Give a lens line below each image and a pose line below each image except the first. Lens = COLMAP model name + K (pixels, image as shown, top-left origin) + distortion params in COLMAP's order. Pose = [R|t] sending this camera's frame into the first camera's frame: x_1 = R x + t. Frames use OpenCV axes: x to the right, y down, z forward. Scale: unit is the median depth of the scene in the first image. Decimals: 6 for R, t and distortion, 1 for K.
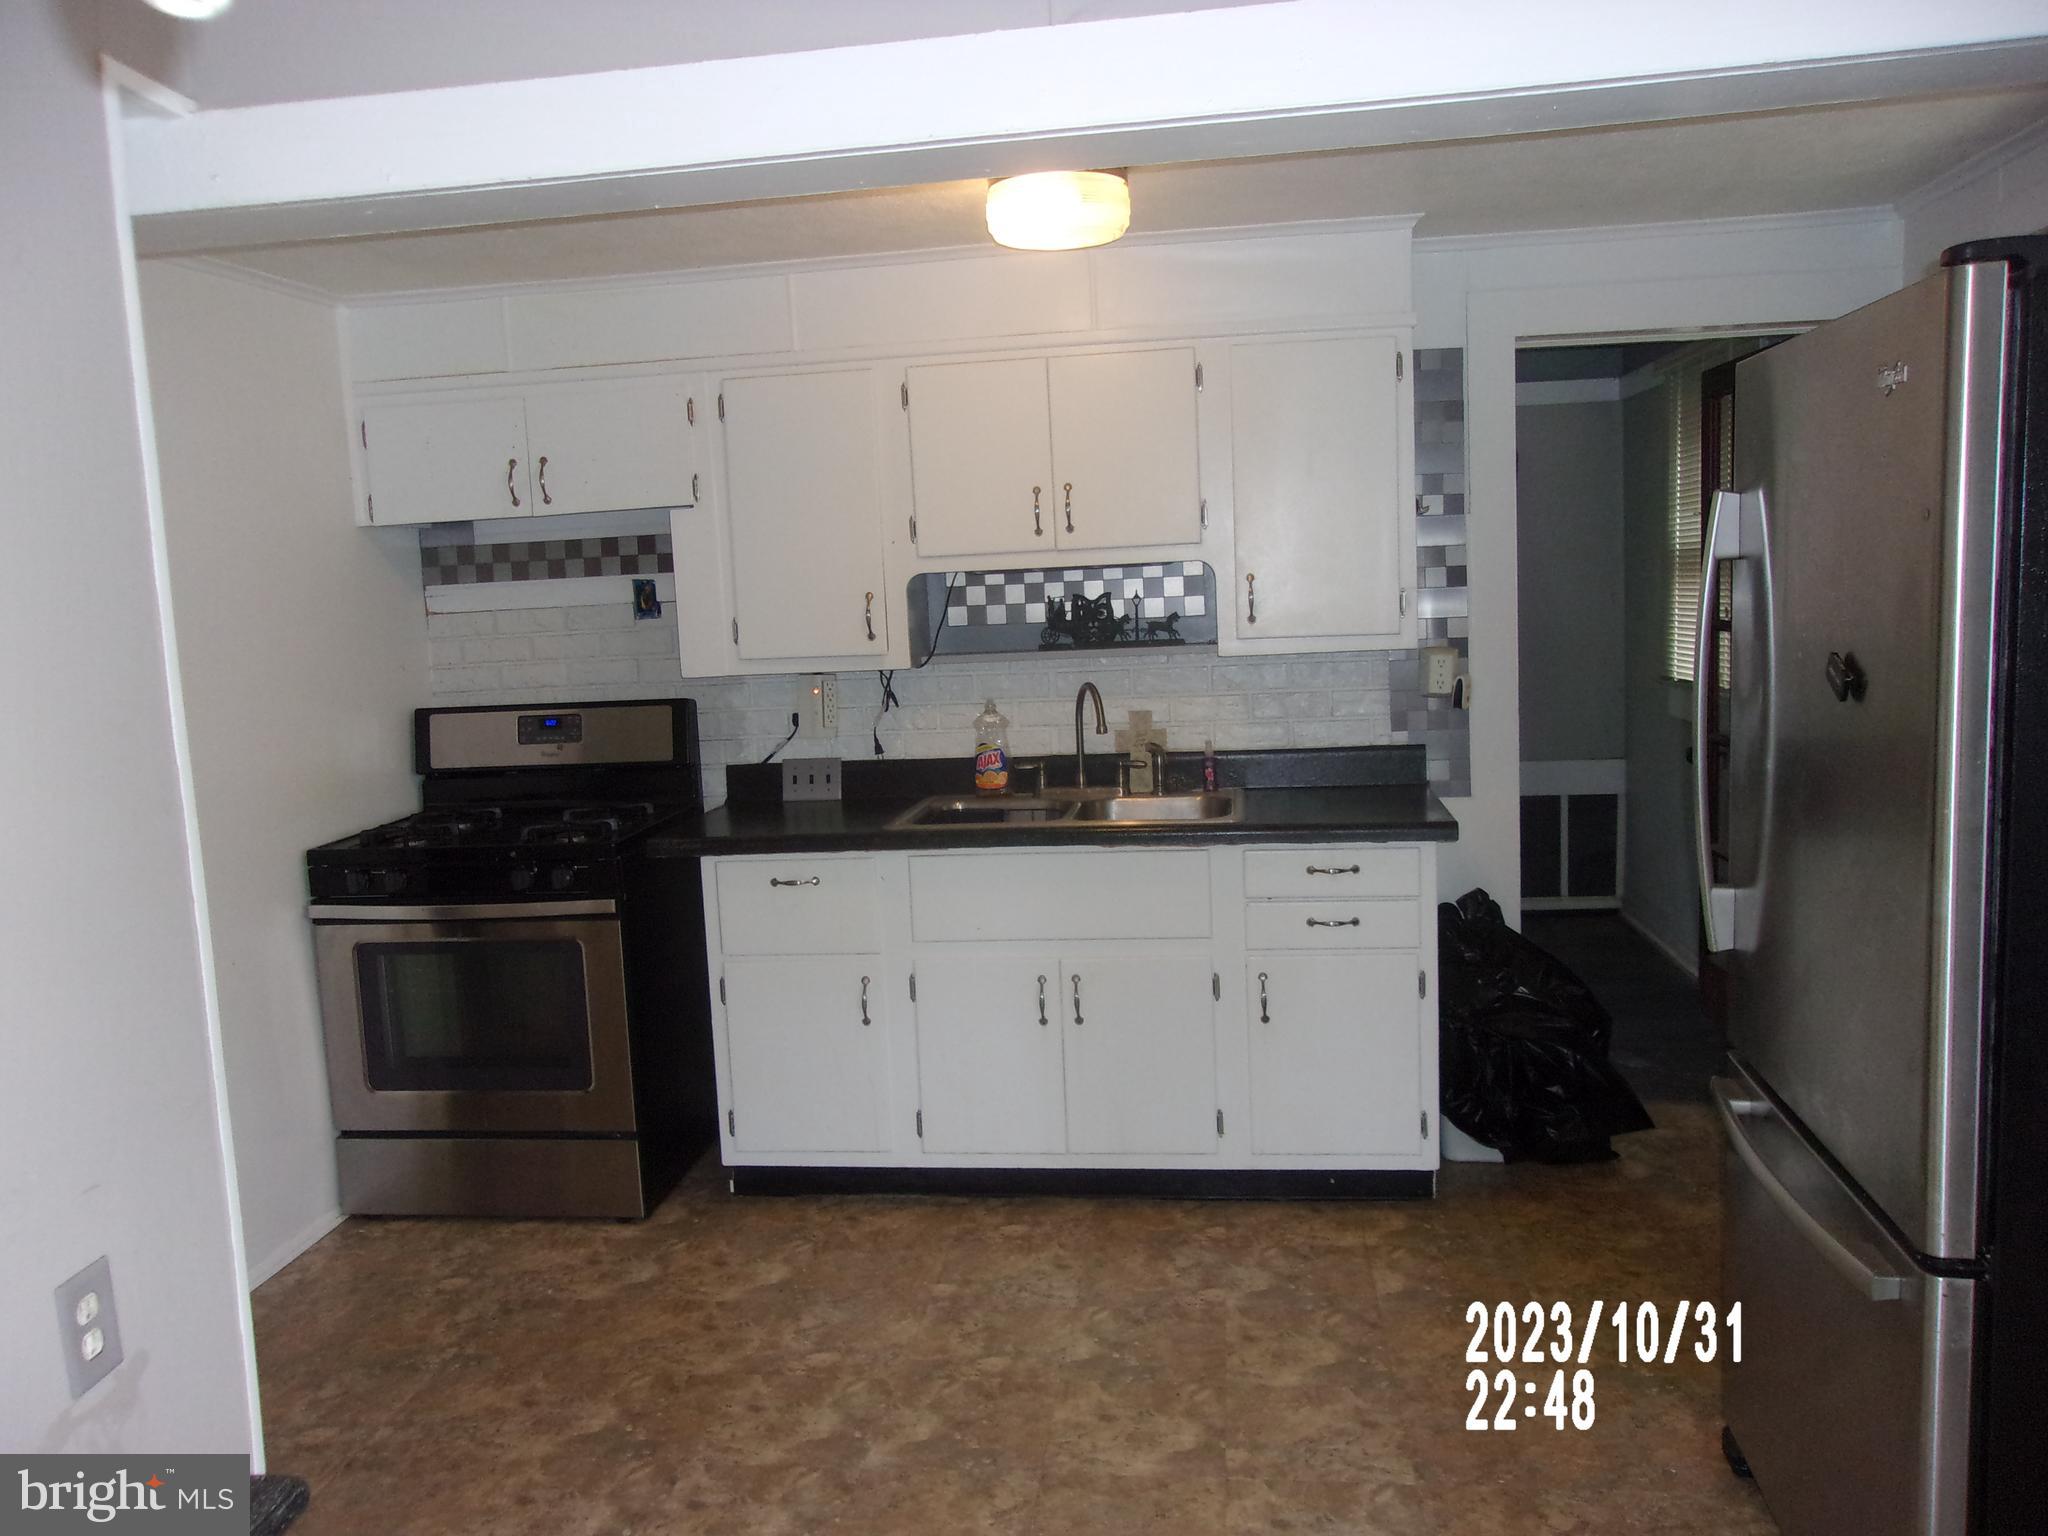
lens RADIAL K [[1594.2, 0, 1024.0], [0, 1594.2, 768.0], [0, 0, 1]] dist [-0.007230, 0.047959]
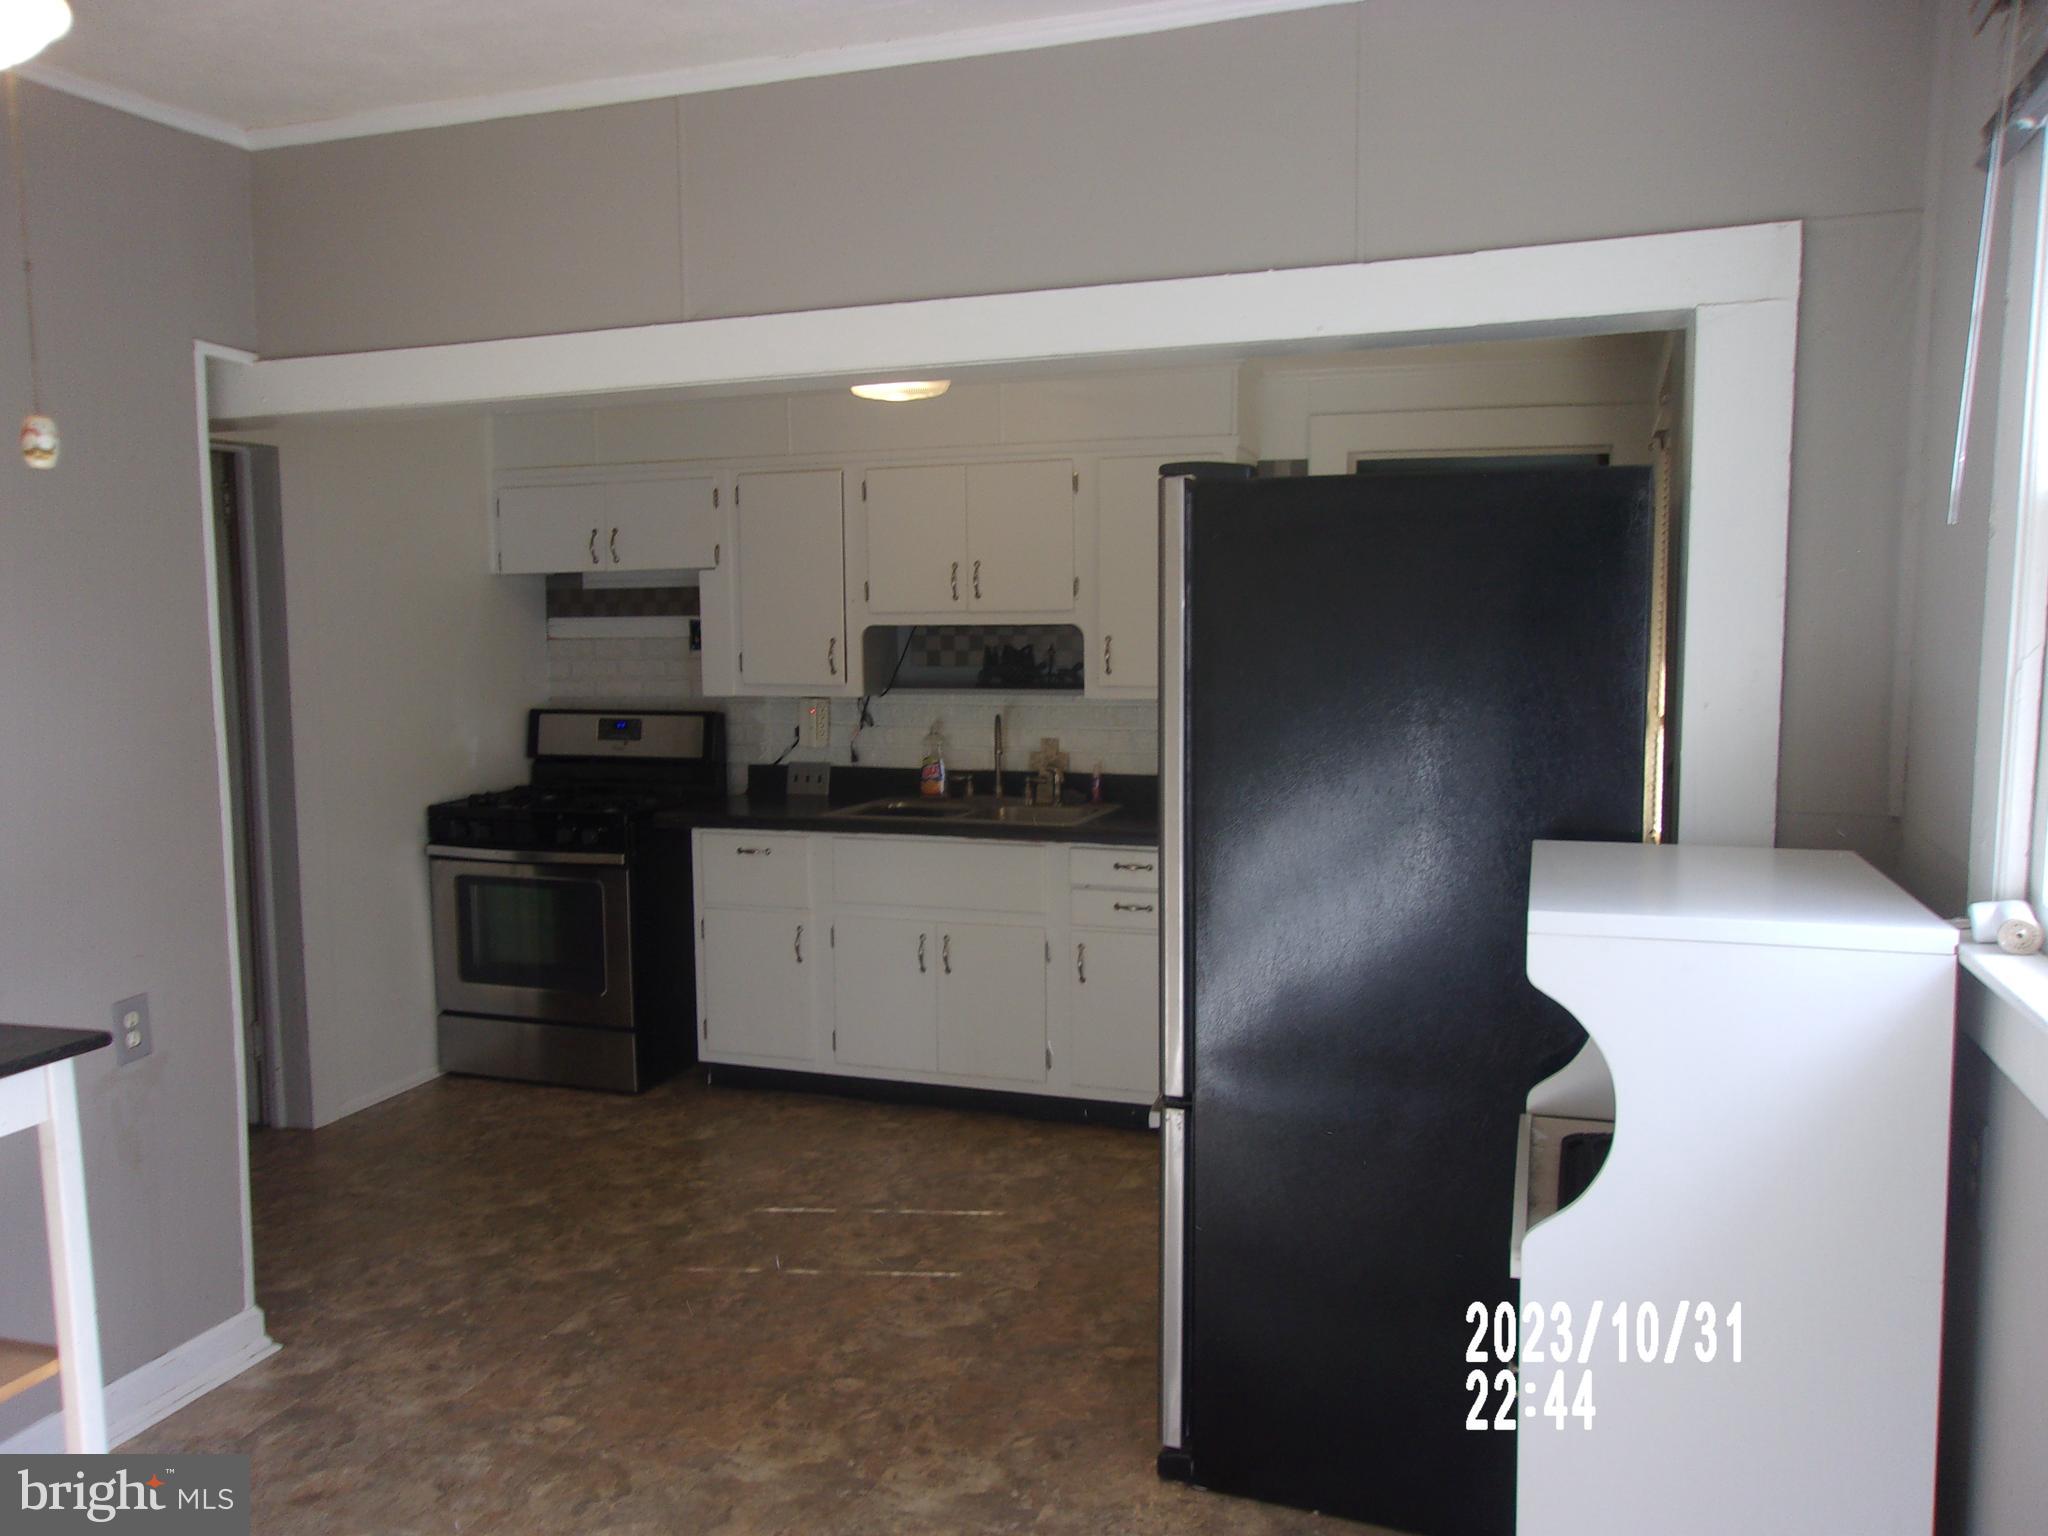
lens RADIAL K [[1594.2, 0, 1024.0], [0, 1594.2, 768.0], [0, 0, 1]] dist [-0.007230, 0.047959]
pose [[0.978185, 0.056231, -0.199982, 0.323191], [-0.059671, 0.998155, -0.011207, 0.002718], [0.198983, 0.022895, 0.979735, -0.255183]]
